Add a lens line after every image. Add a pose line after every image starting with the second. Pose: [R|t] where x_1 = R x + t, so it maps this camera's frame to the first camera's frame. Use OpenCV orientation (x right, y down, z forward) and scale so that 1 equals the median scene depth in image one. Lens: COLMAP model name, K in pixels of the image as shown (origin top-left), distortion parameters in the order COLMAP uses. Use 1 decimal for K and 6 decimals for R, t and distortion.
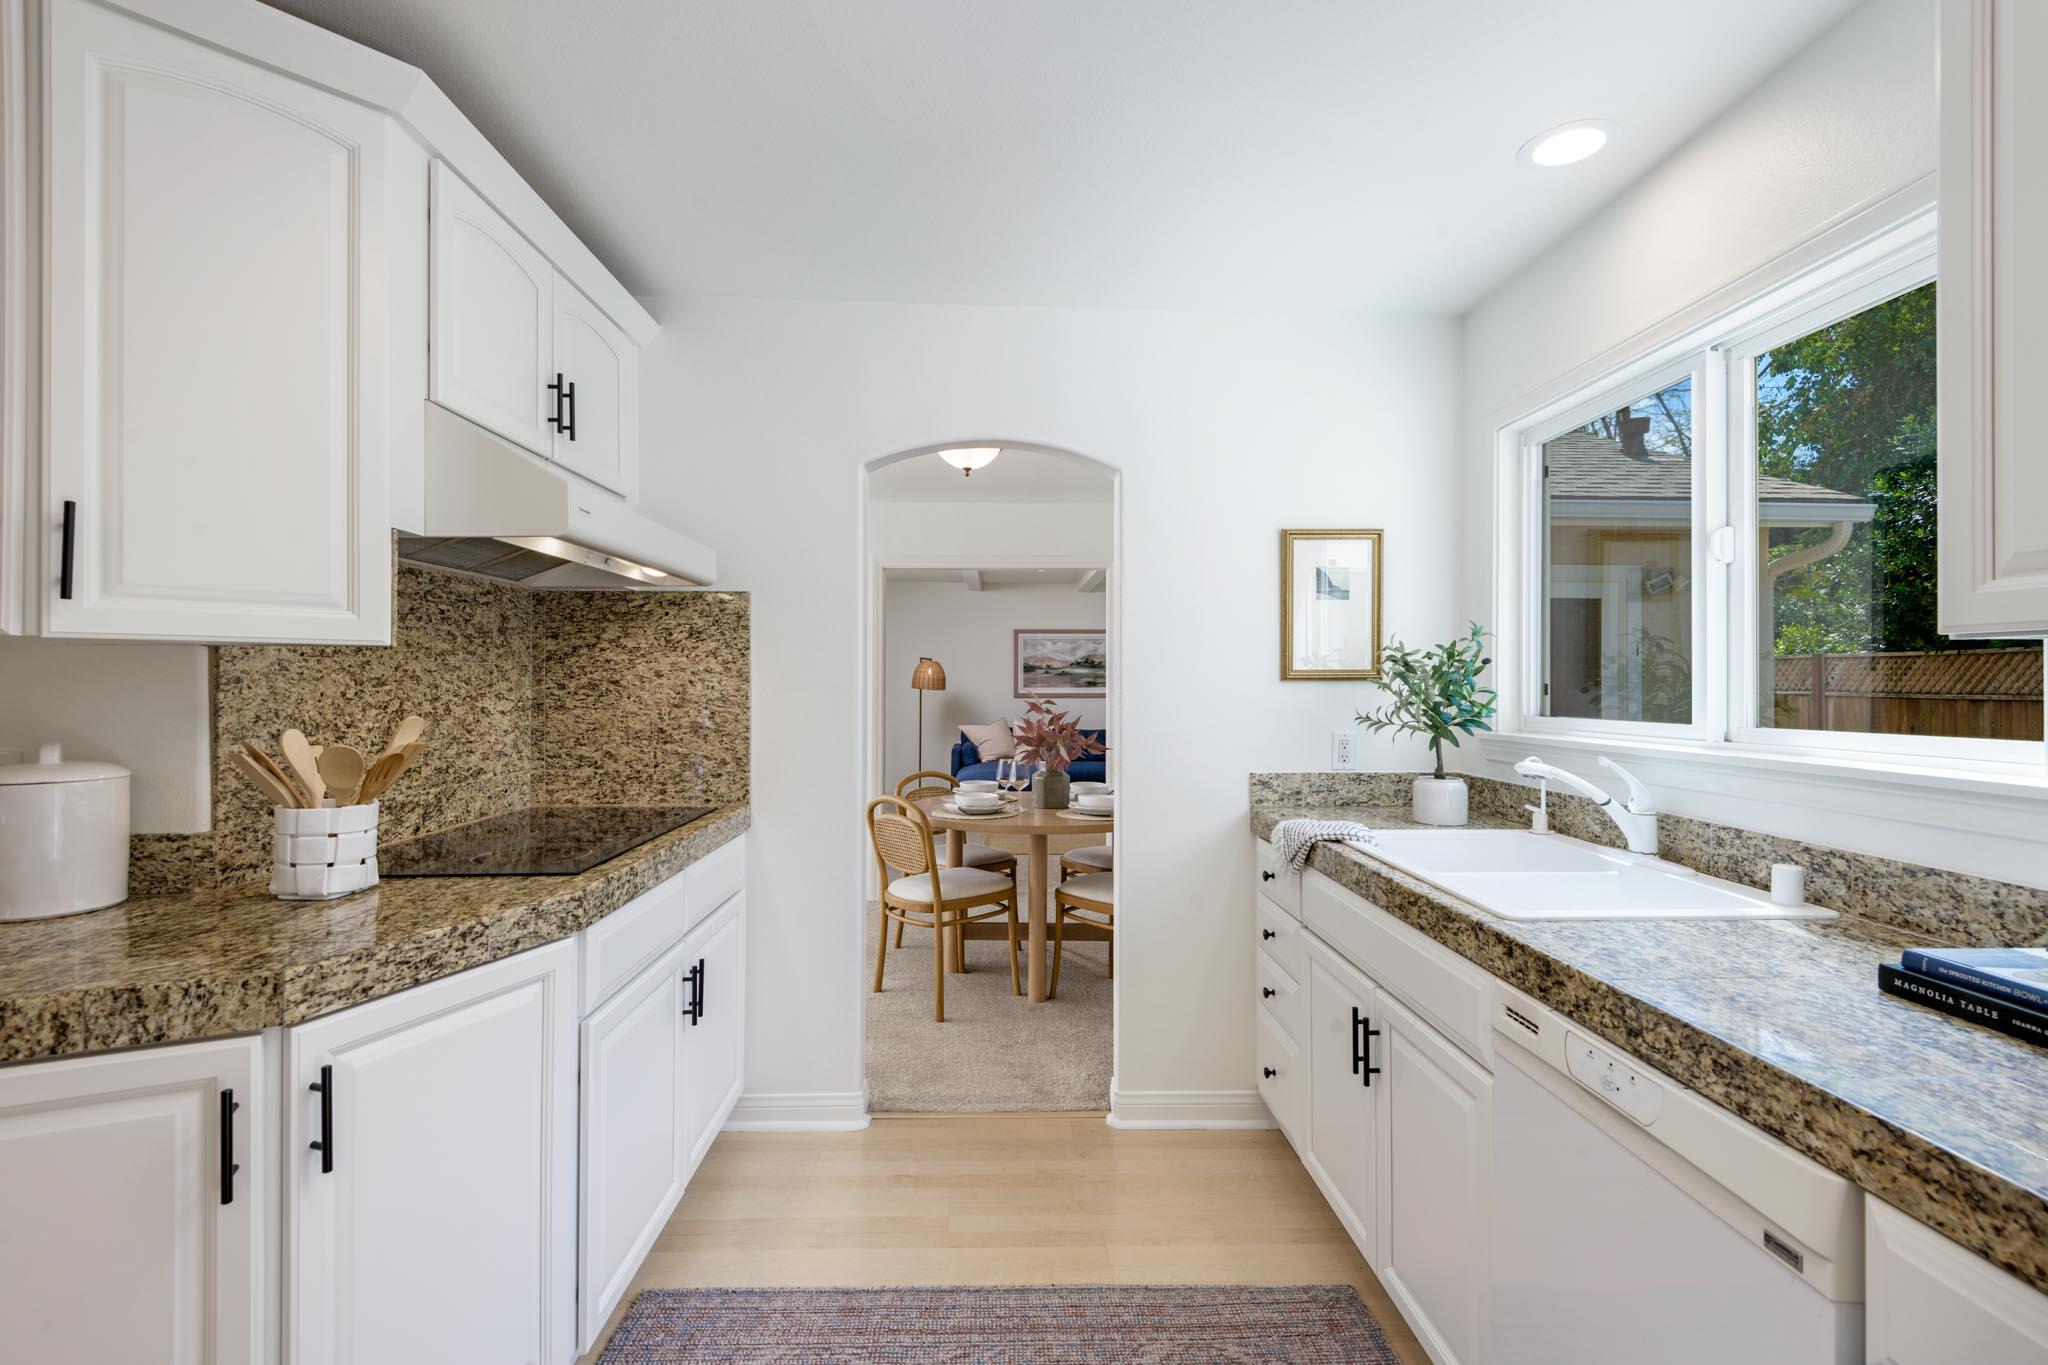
lens RADIAL K [[925.0, 0, 1024.0], [0, 925.0, 682.5], [0, 0, 1]] dist [0.033234, -0.017681]
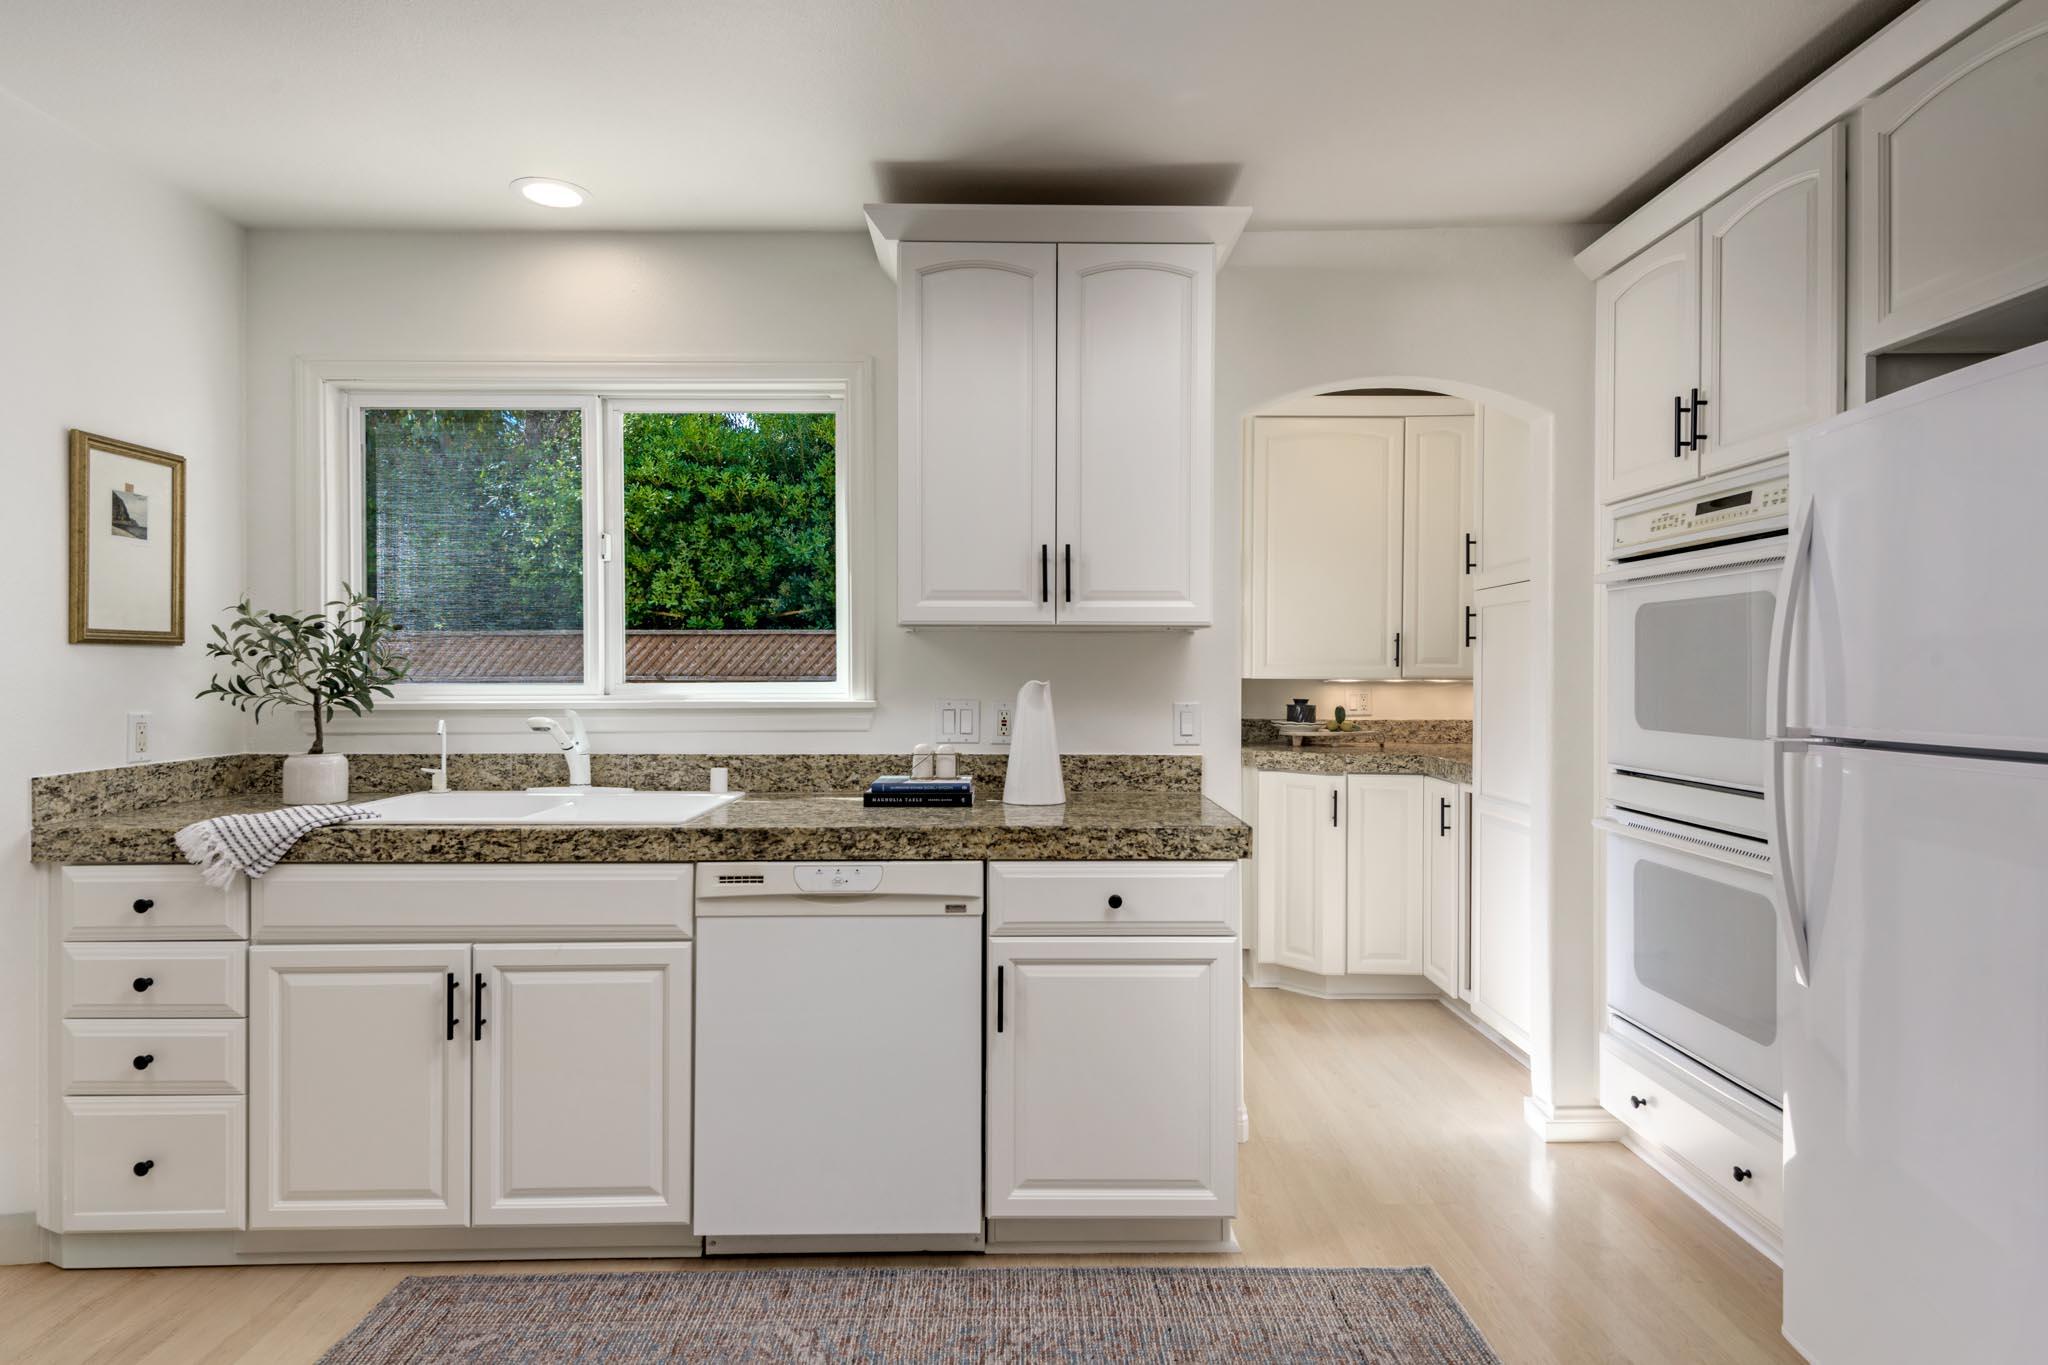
lens RADIAL K [[1107.1, 0, 1024.0], [0, 1107.1, 682.5], [0, 0, 1]] dist [-0.002962, -0.001530]
pose [[0.025119, -0.009261, 0.999642, -1.087239], [0.000925, 0.999957, 0.009241, 0.041734], [-0.999684, 0.000693, 0.025126, 0.496343]]
